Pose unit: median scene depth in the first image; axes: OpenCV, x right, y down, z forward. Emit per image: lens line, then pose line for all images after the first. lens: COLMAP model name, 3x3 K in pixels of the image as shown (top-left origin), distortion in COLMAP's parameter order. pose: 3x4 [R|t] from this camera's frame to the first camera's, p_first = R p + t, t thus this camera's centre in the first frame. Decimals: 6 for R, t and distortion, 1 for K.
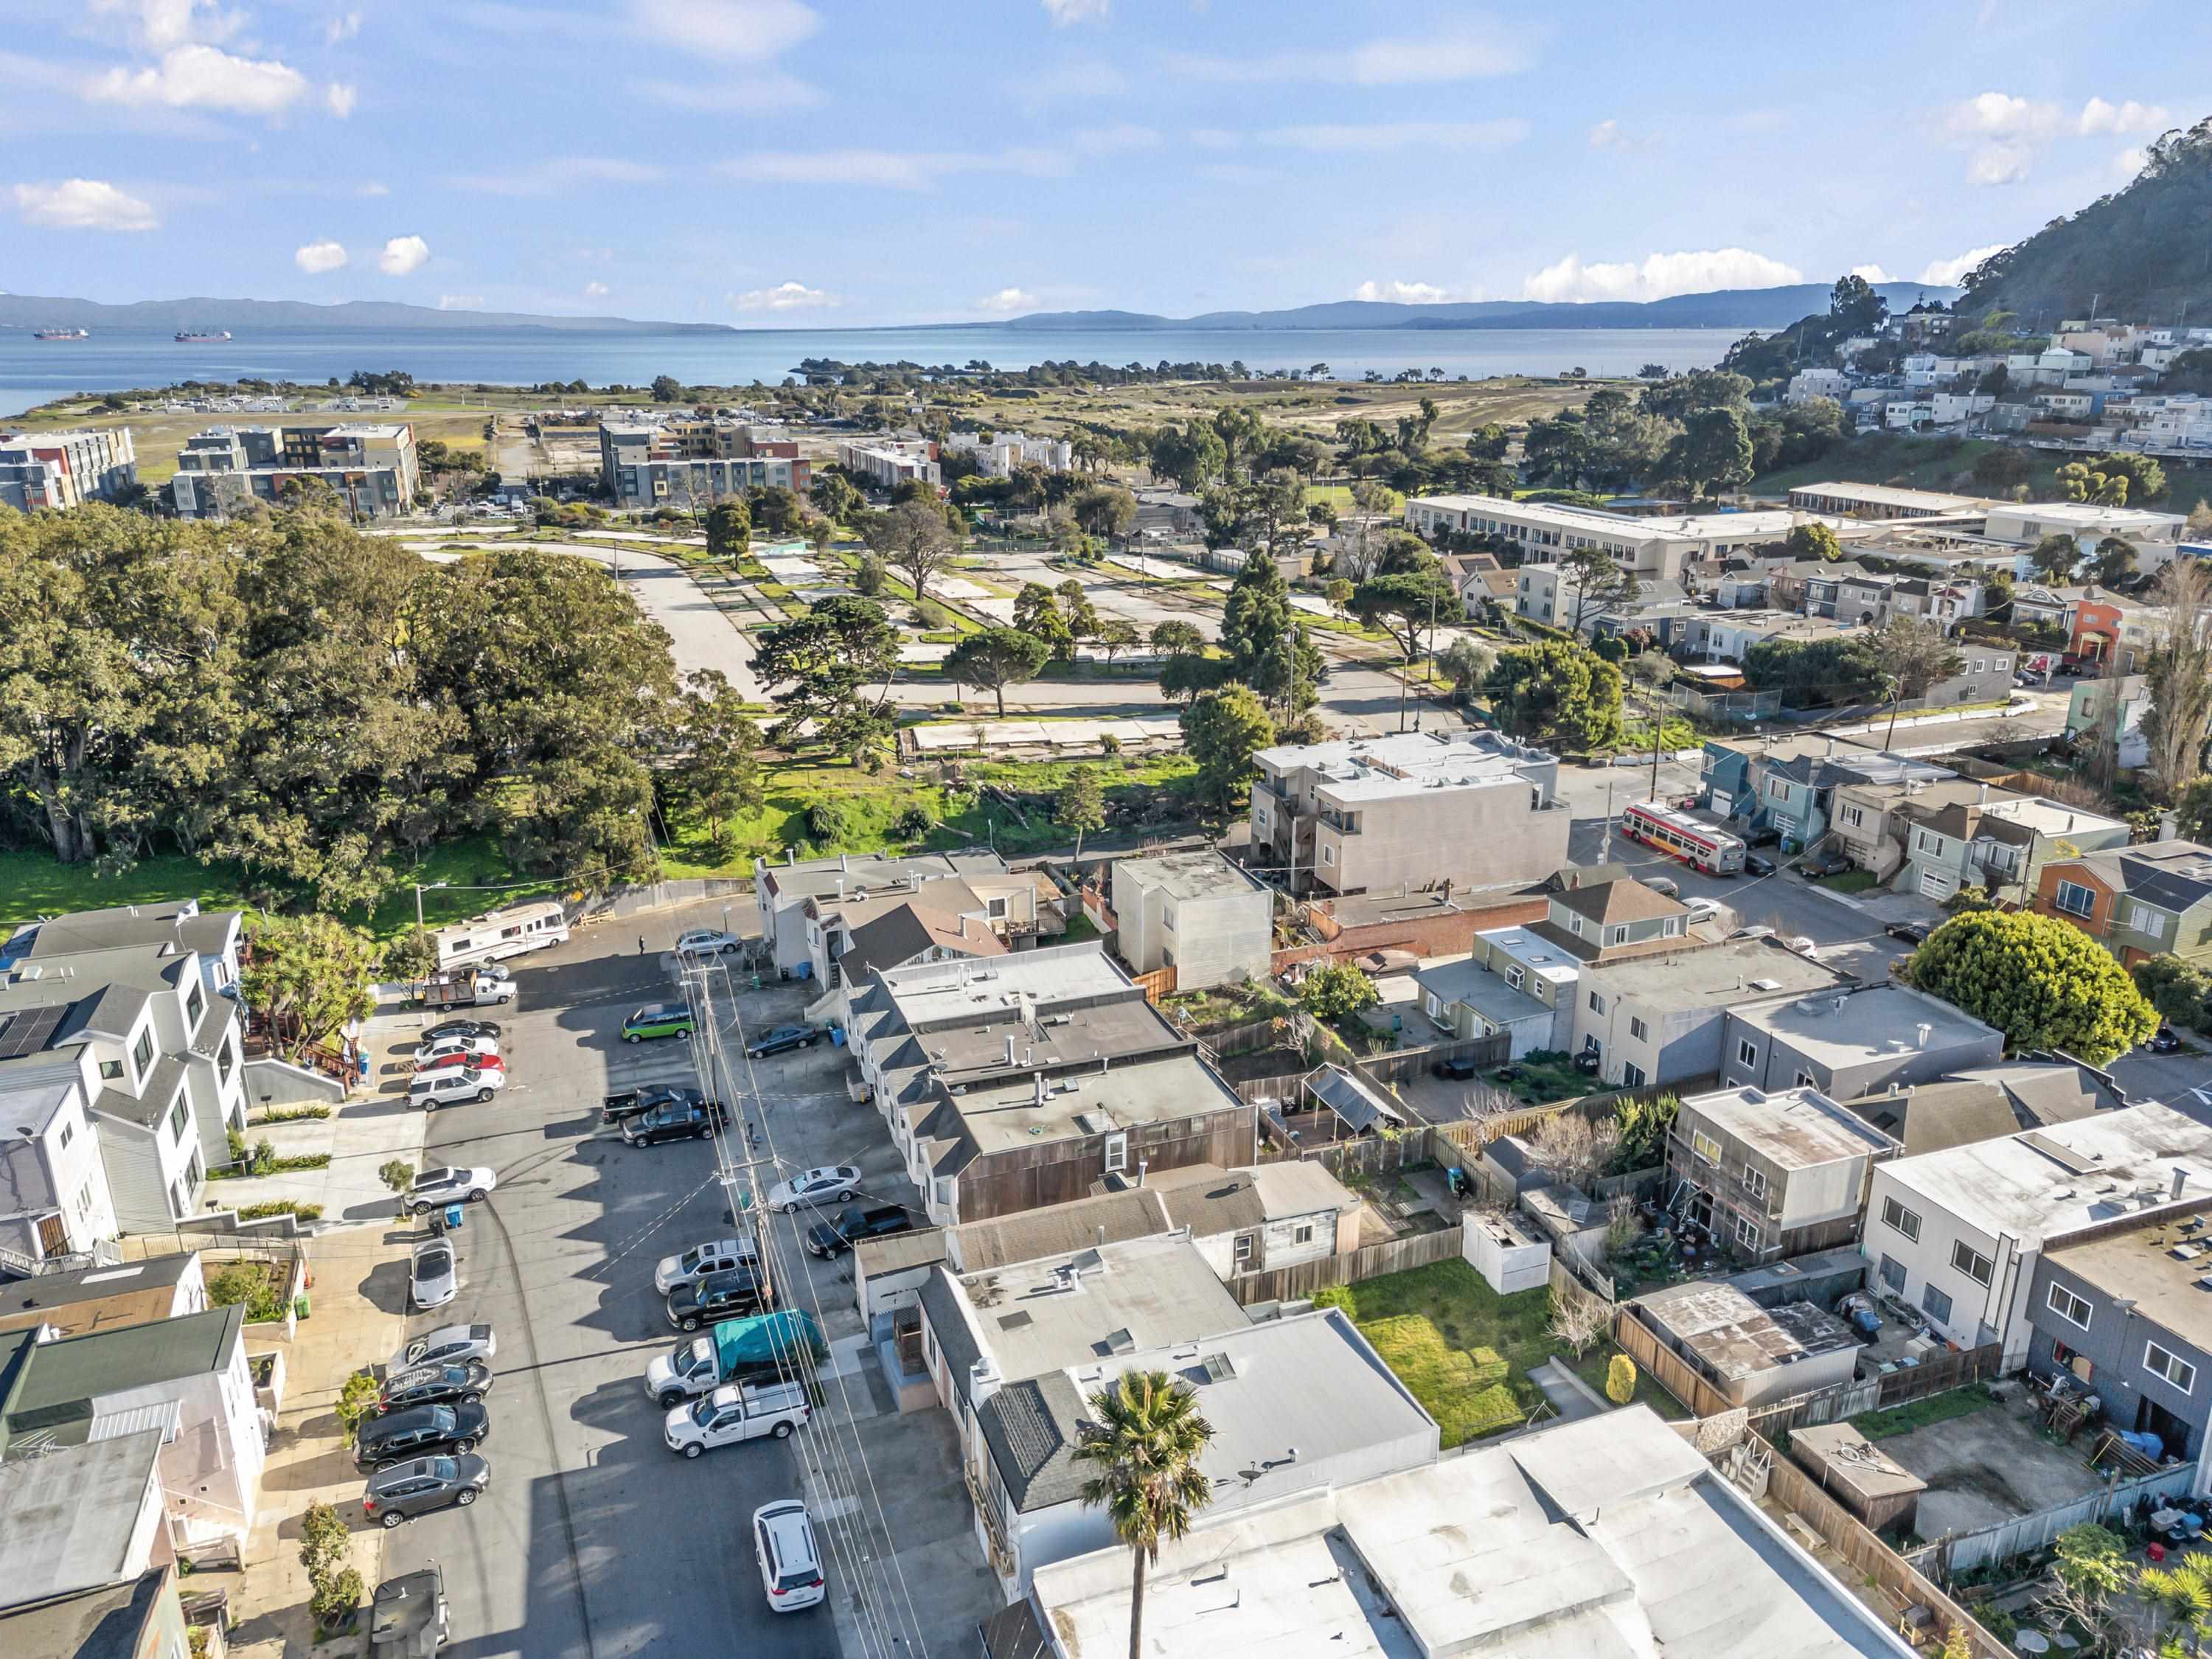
lens RADIAL K [[1546.0, 0, 1102.6], [0, 1546.0, 829.5], [0, 0, 1]] dist [0.071026, -0.063760]
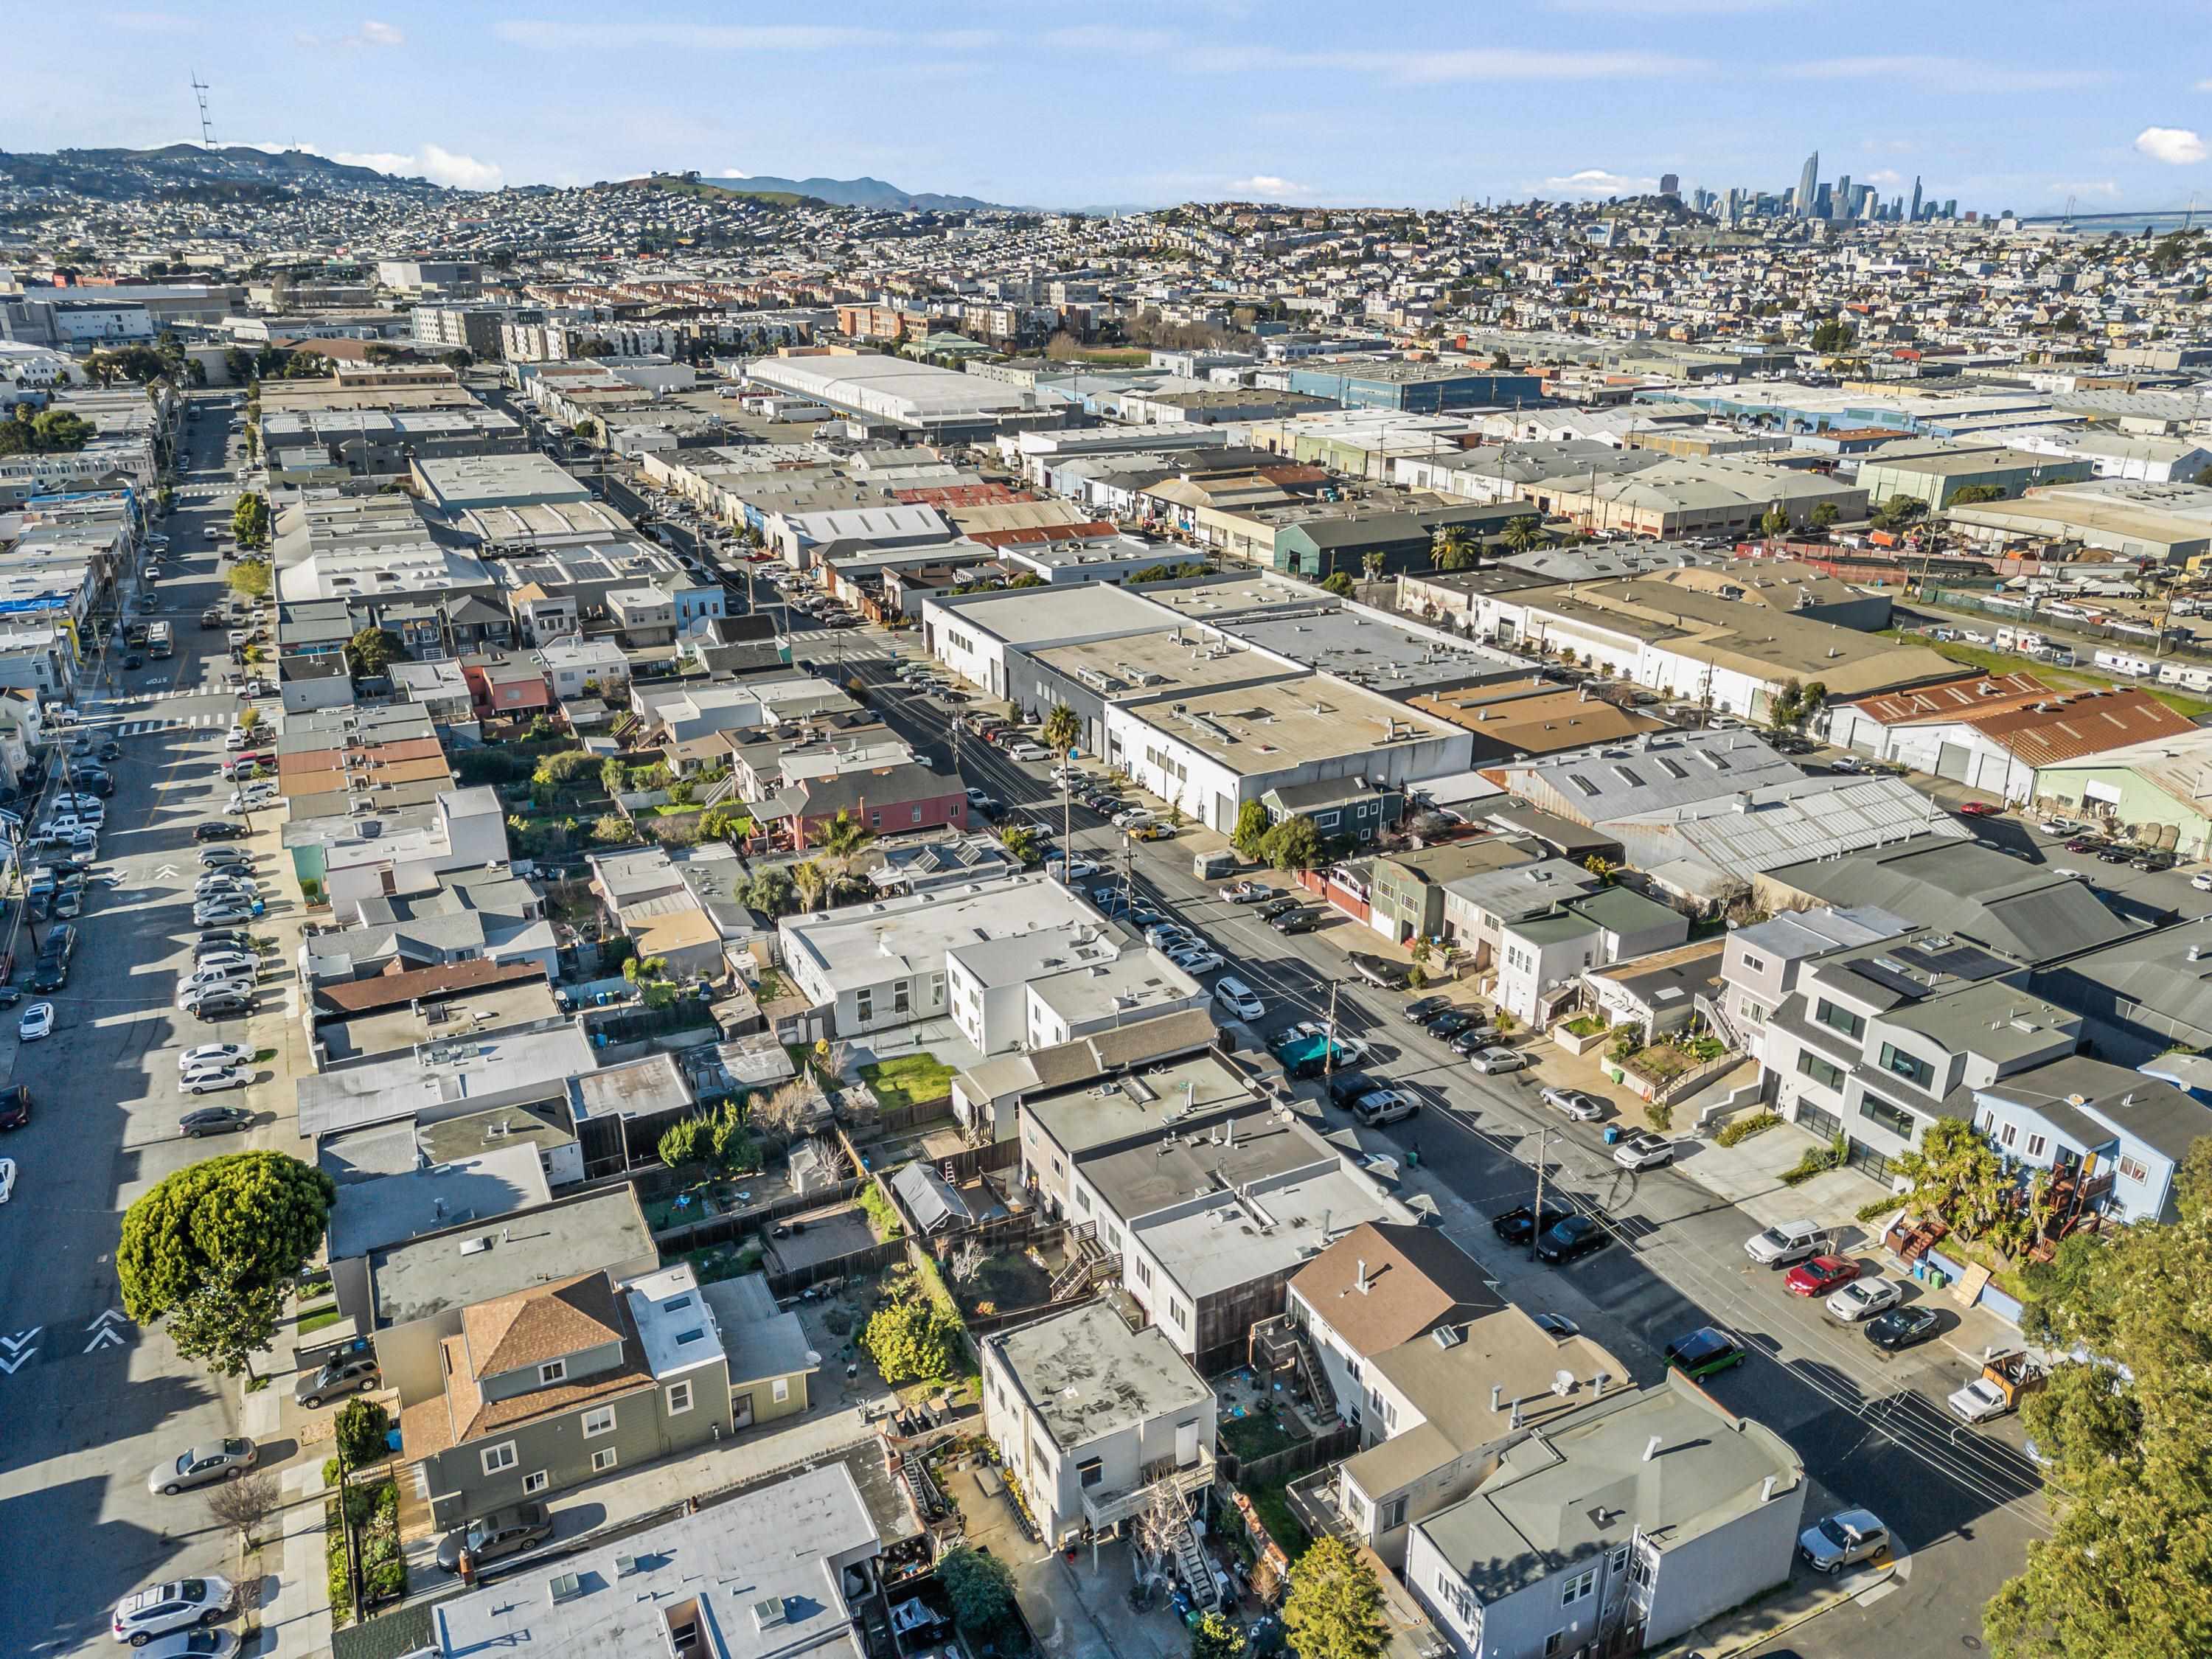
lens RADIAL K [[1546.0, 0, 1102.6], [0, 1546.0, 829.5], [0, 0, 1]] dist [0.071026, -0.063760]
pose [[-0.993995, 0.043263, -0.100512, 0.110146], [-0.030004, 0.775570, 0.630548, -0.601313], [0.105233, 0.629777, -0.769615, 1.378475]]
